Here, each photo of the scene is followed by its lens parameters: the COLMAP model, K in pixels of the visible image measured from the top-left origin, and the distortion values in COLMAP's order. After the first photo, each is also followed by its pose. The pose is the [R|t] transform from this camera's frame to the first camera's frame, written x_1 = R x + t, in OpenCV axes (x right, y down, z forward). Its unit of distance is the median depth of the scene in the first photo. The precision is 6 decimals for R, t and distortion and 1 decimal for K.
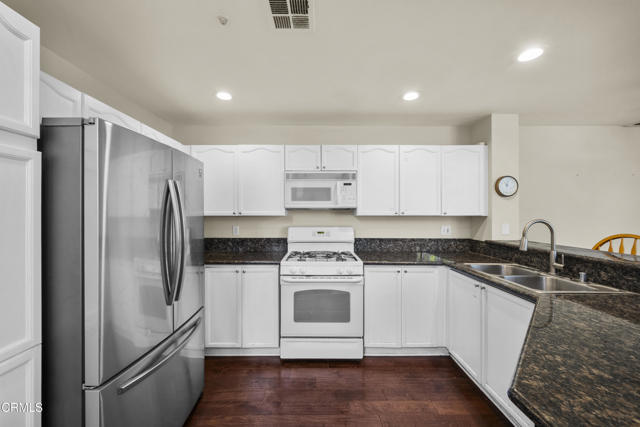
lens RADIAL K [[246.3, 0, 320.2], [0, 246.3, 208.6], [0, 0, 1]] dist [0.002163, -0.000013]
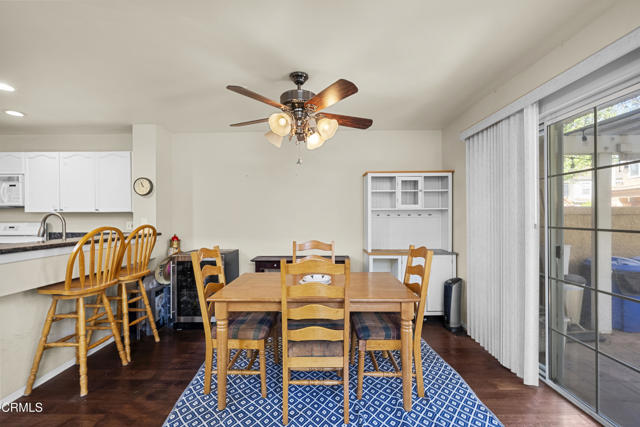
lens RADIAL K [[270.0, 0, 317.3], [0, 270.0, 216.2], [0, 0, 1]] dist [-0.001090, -0.000185]
pose [[0.999789, -0.008777, -0.018561, 1.585279], [0.008715, 0.999956, -0.003388, 0.064278], [0.018590, 0.003225, 0.999822, -0.265459]]
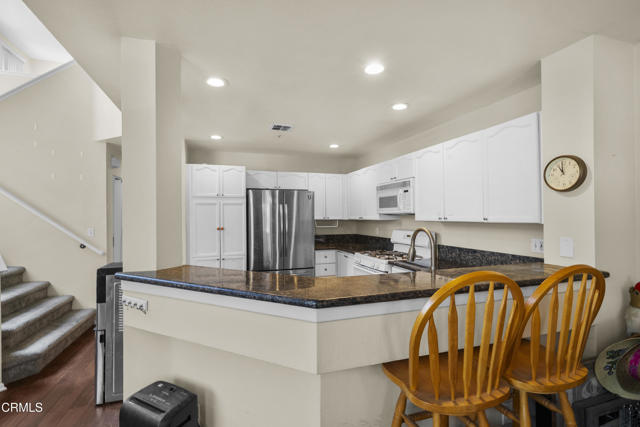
lens RADIAL K [[303.2, 0, 317.8], [0, 303.2, 215.9], [0, 0, 1]] dist [-0.001186, 0.000438]
pose [[0.311996, -0.006347, -0.950062, 1.236460], [0.006596, 0.999968, -0.004515, 0.012239], [0.950061, -0.004858, 0.312027, 0.218852]]
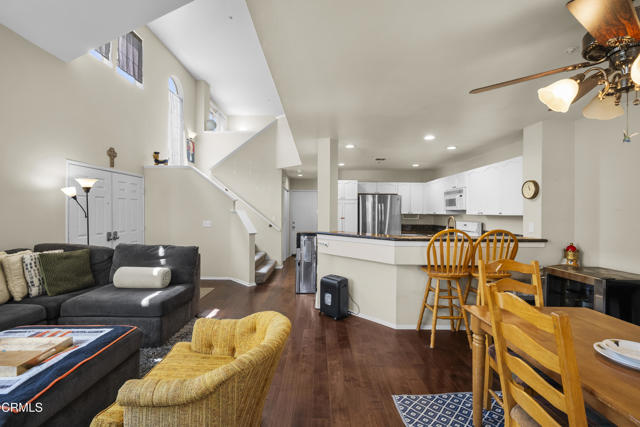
lens RADIAL K [[281.1, 0, 318.7], [0, 281.1, 214.5], [0, 0, 1]] dist [-0.004435, 0.000625]
pose [[-0.004674, 0.002680, -0.999985, 2.022483], [-0.008461, 0.999961, 0.002720, 0.031302], [0.999953, 0.008474, -0.004651, 0.035391]]
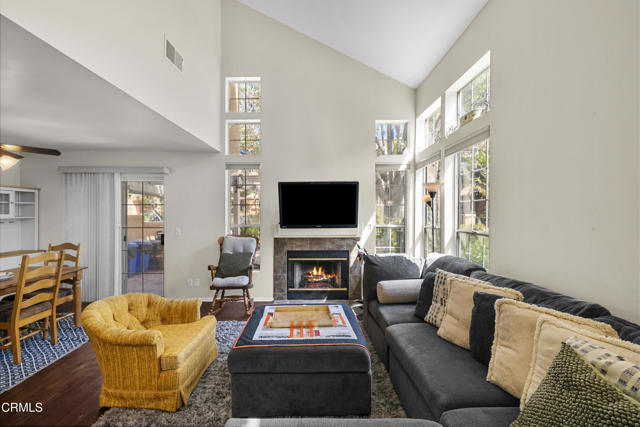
lens RADIAL K [[270.0, 0, 319.6], [0, 270.0, 213.1], [0, 0, 1]] dist [-0.001090, -0.000185]
pose [[-0.015278, -0.005498, 0.999868, 0.486898], [0.002997, 0.999980, 0.005545, 0.000106], [-0.999879, 0.003082, -0.015261, -0.716377]]
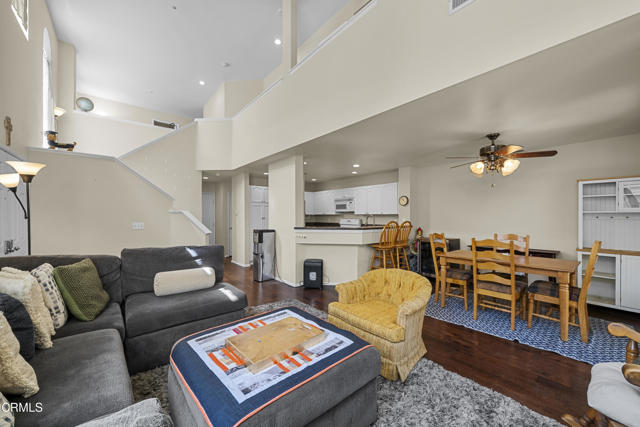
lens RADIAL K [[246.3, 0, 319.8], [0, 246.3, 216.8], [0, 0, 1]] dist [0.002163, -0.000013]
pose [[0.644506, -0.000147, -0.764600, 1.926565], [-0.000494, 1.000000, -0.000609, 0.056288], [0.764599, 0.000770, 0.644505, -0.975301]]
